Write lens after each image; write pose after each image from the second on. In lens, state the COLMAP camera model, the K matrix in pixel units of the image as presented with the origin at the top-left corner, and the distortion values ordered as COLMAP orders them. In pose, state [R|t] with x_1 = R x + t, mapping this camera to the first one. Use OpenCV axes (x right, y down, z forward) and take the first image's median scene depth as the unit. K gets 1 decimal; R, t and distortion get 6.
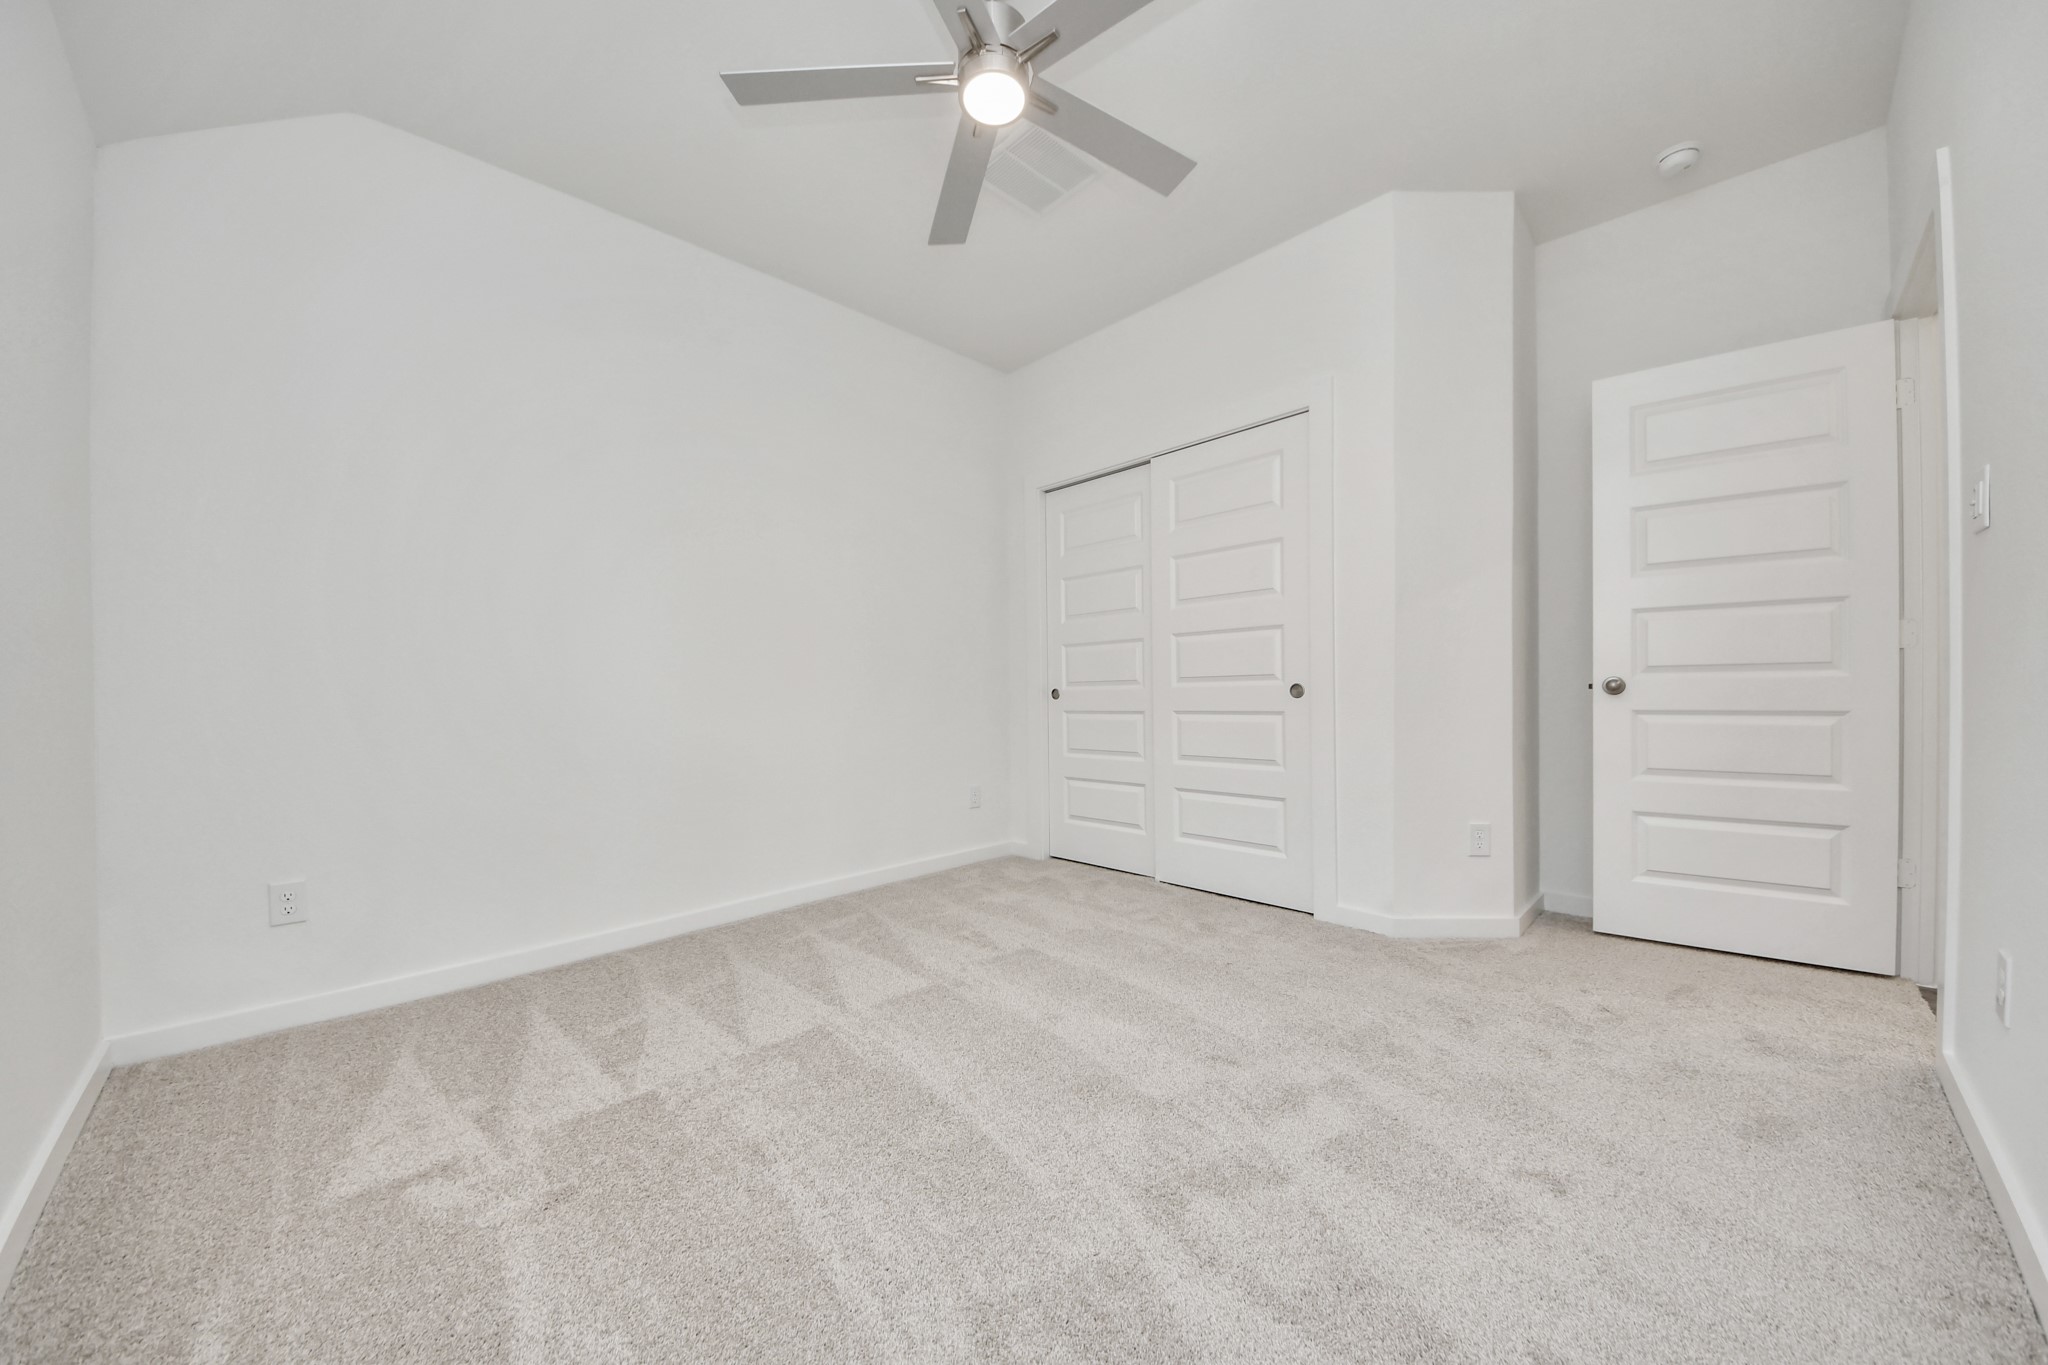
lens RADIAL K [[730.6, 0, 1027.1], [0, 730.6, 690.0], [0, 0, 1]] dist [0.015601, -0.007540]
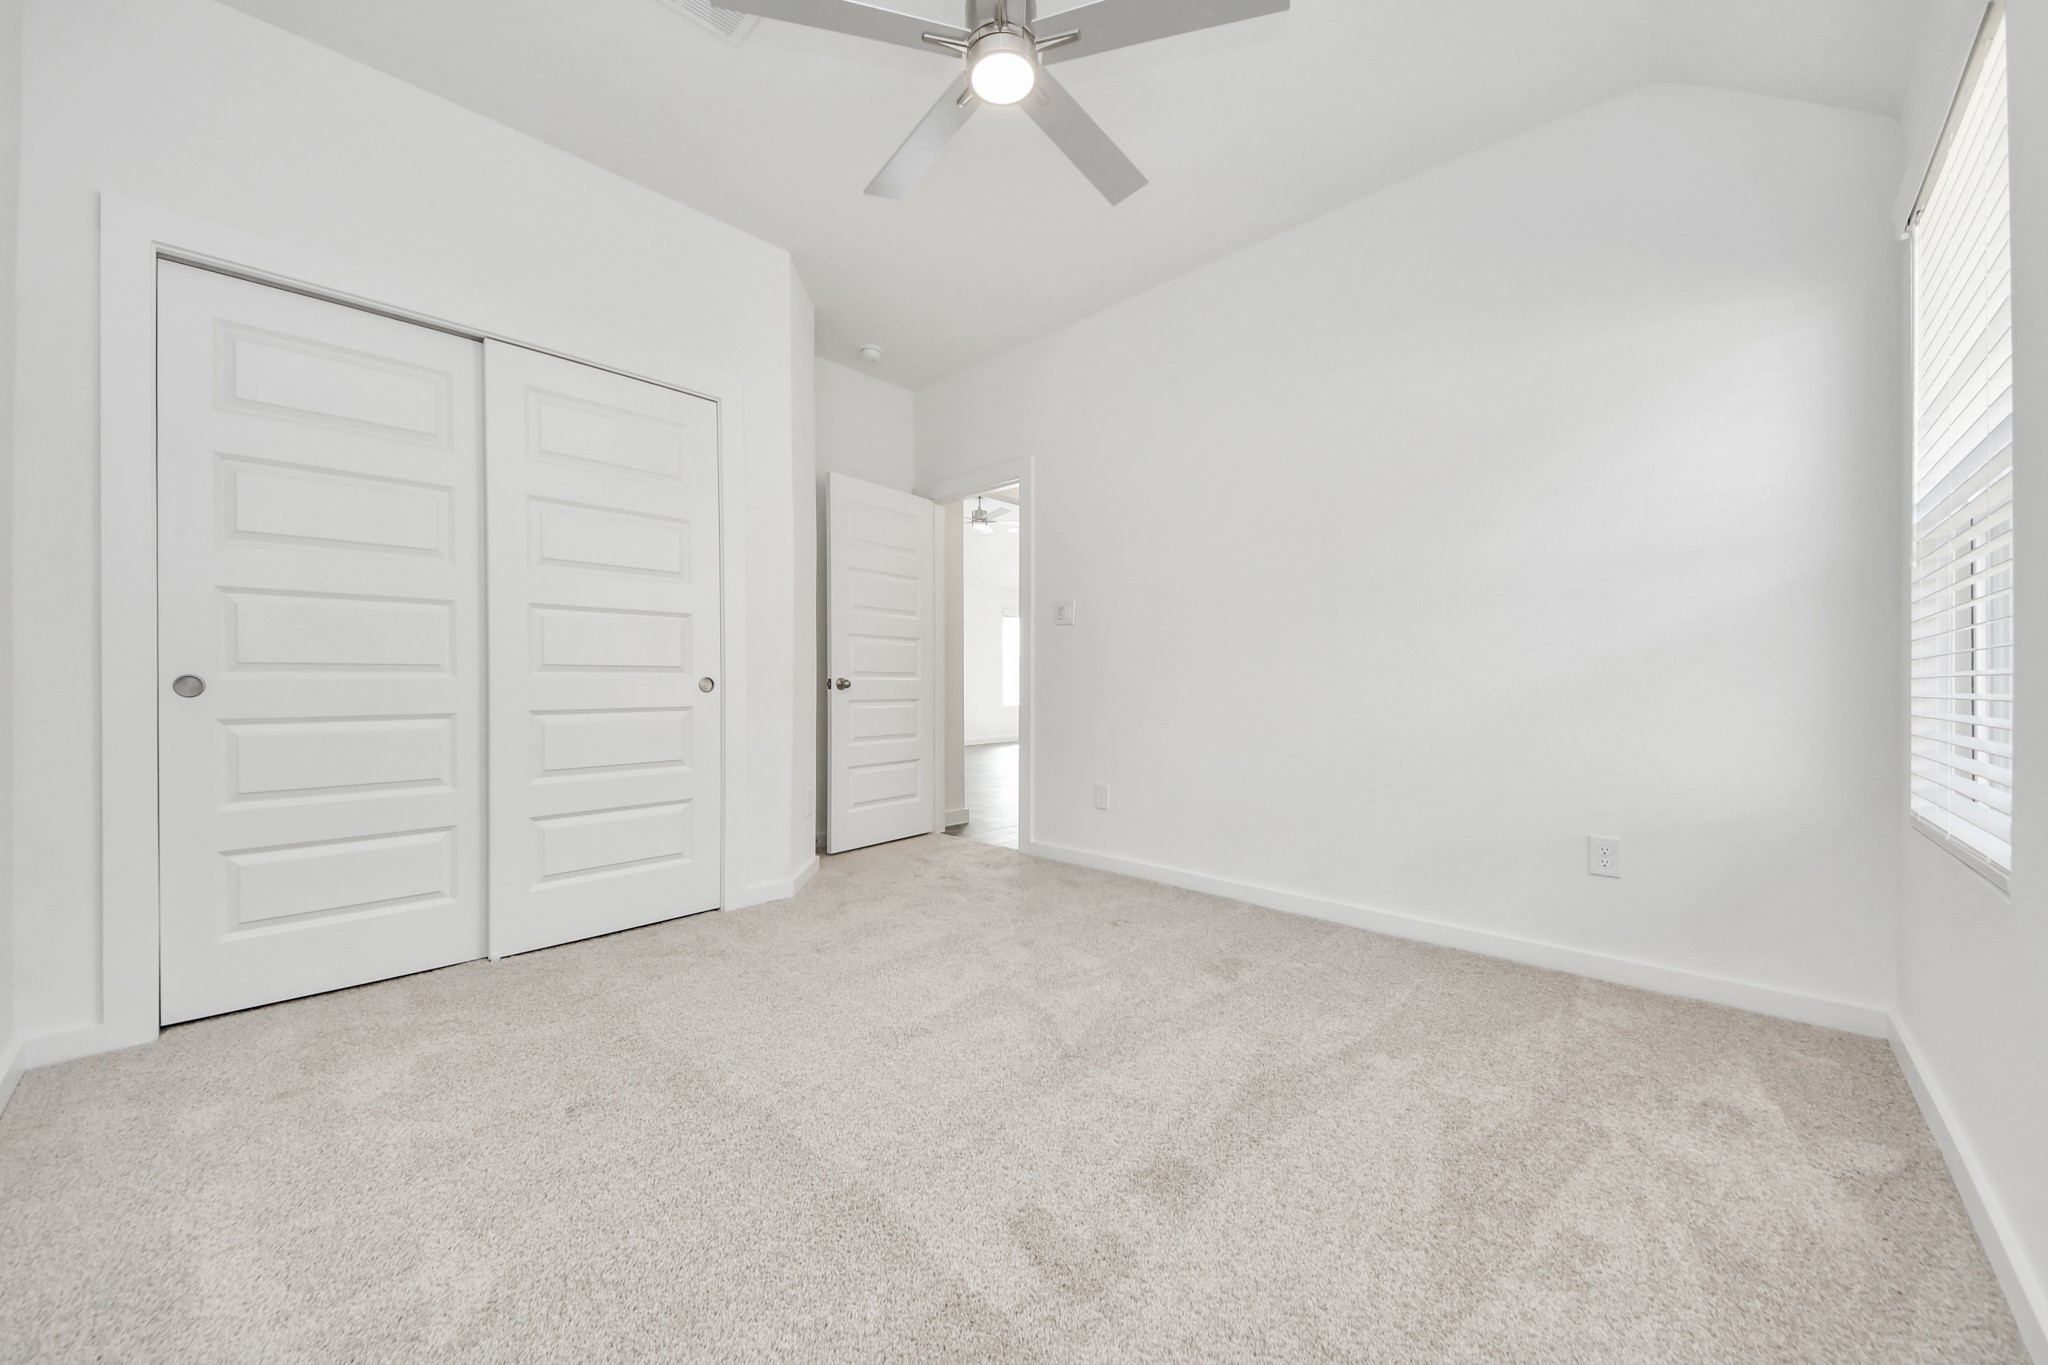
lens RADIAL K [[730.6, 0, 1024.4], [0, 730.6, 695.8], [0, 0, 1]] dist [0.015601, -0.007540]
pose [[-0.024170, -0.005061, 0.999695, -0.573100], [-0.001528, 0.999986, 0.005025, 0.009366], [-0.999707, -0.001406, -0.024177, 0.565753]]
